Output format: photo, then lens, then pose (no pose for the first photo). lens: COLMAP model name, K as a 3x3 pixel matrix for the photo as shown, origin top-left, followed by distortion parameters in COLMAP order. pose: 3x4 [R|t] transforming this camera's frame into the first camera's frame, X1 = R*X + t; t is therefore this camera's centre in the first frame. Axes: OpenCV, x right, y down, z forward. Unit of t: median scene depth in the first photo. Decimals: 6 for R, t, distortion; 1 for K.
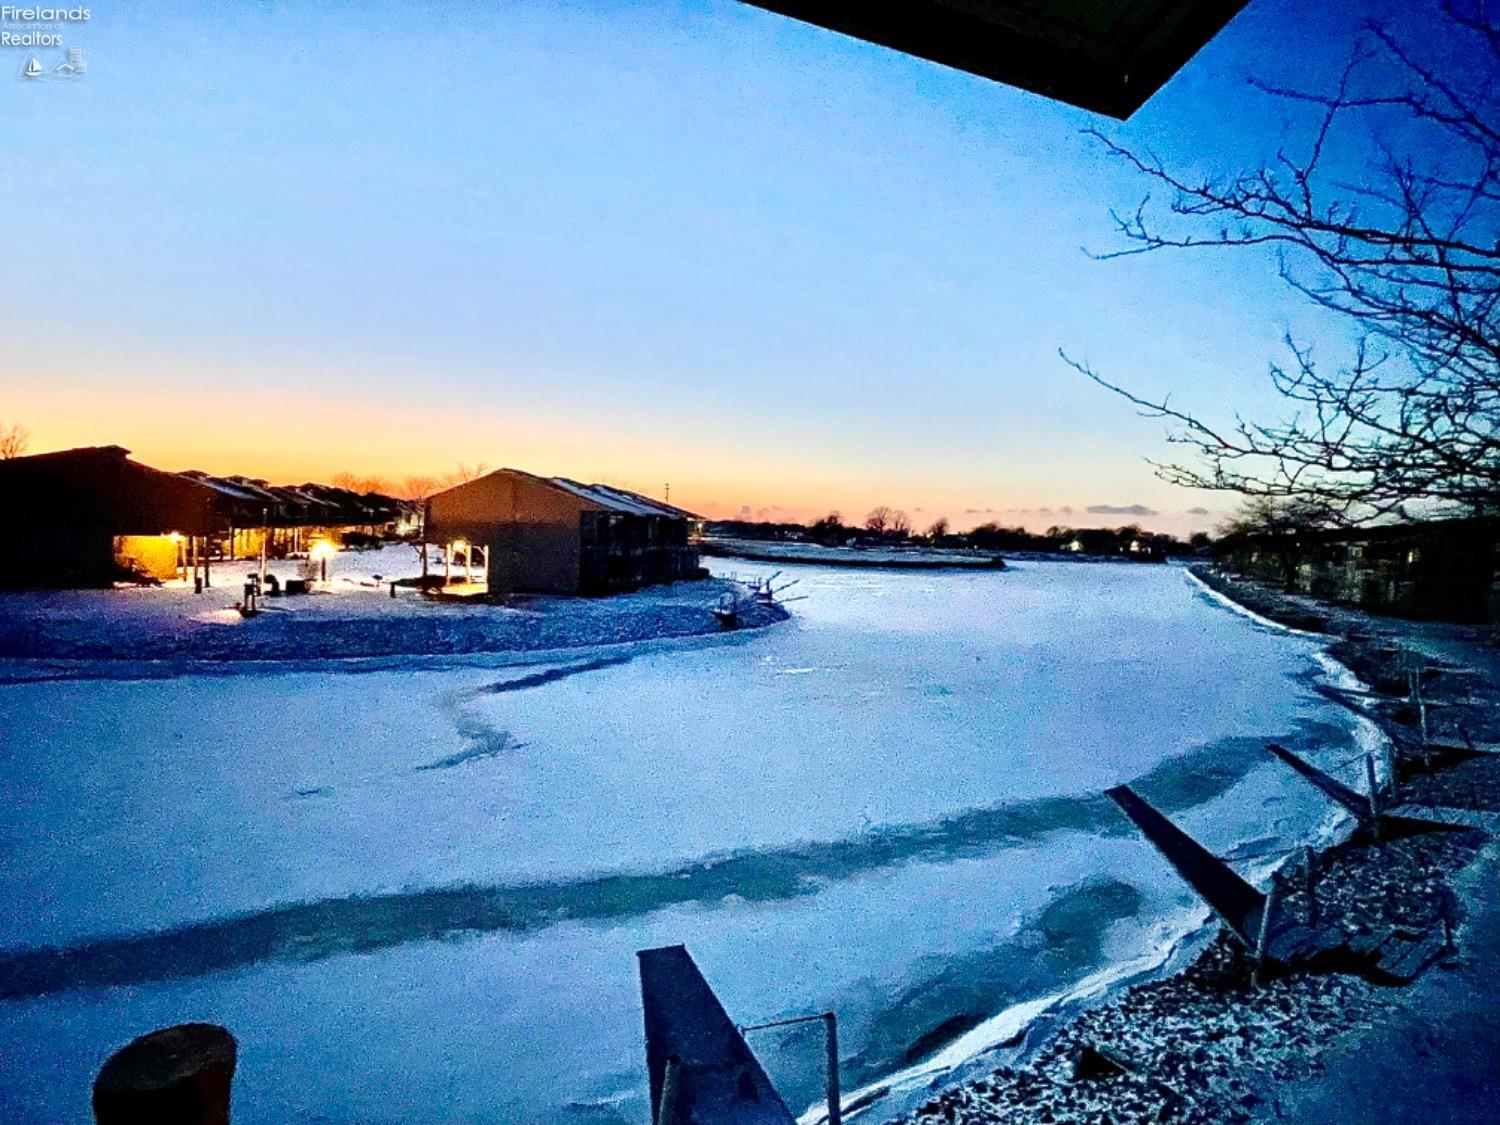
lens RADIAL K [[783.1, 0, 737.4], [0, 783.1, 565.6], [0, 0, 1]] dist [-0.003323, 0.002760]
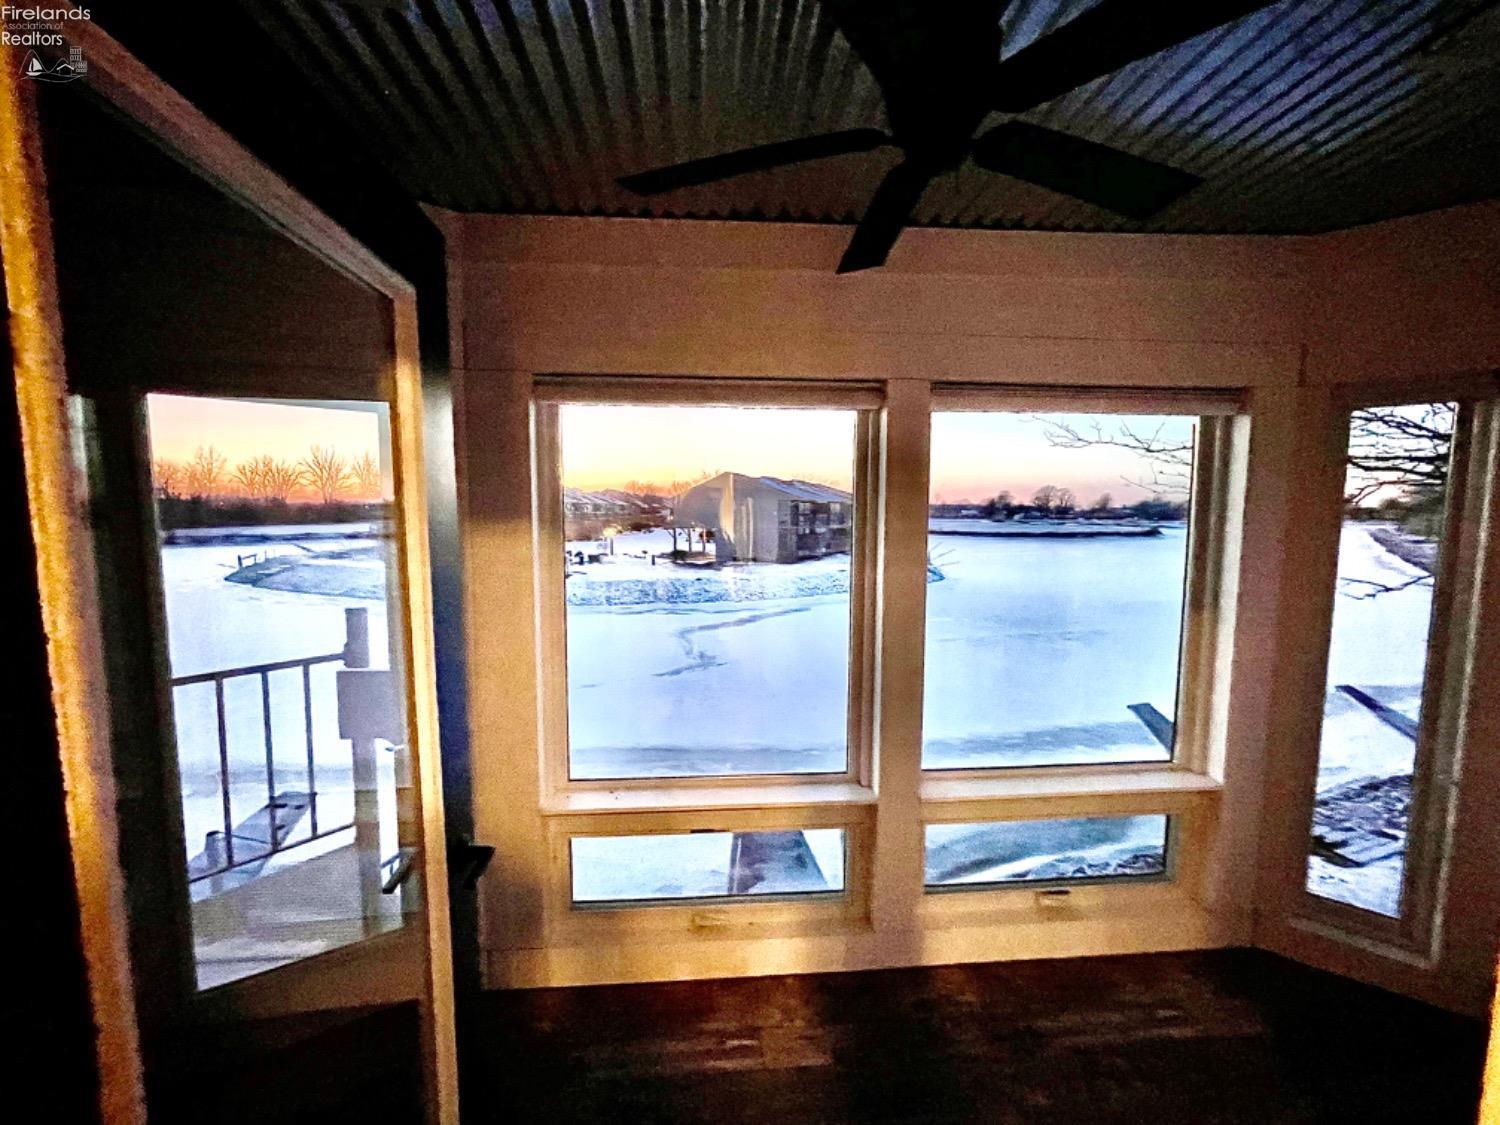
lens RADIAL K [[607.7, 0, 741.5], [0, 607.7, 569.3], [0, 0, 1]] dist [0.001141, -0.000888]
pose [[0.956536, -0.007097, -0.291527, 0.104038], [0.020392, 0.998885, 0.042590, 0.007108], [0.290900, -0.046684, 0.955614, -0.075670]]
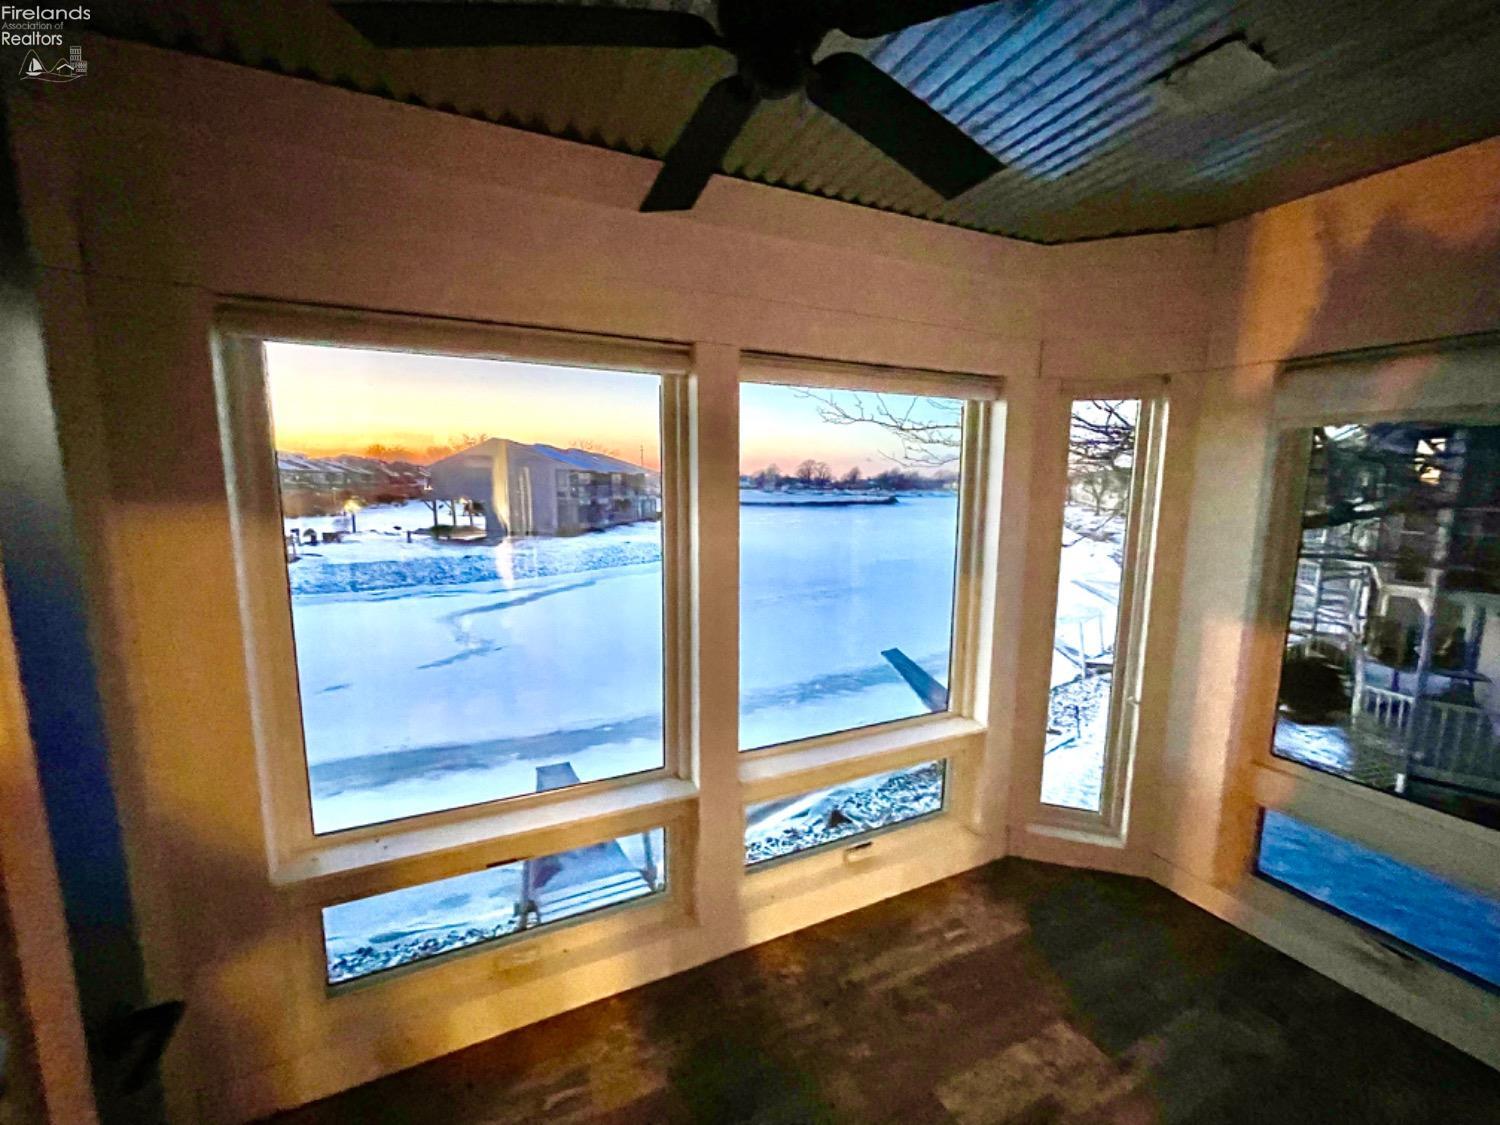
lens RADIAL K [[607.7, 0, 744.0], [0, 607.7, 568.8], [0, 0, 1]] dist [0.001141, -0.000888]
pose [[0.997348, -0.040946, 0.060175, 0.098265], [0.034817, 0.994420, 0.099578, 0.005634], [-0.063917, -0.097219, 0.993209, -0.065978]]
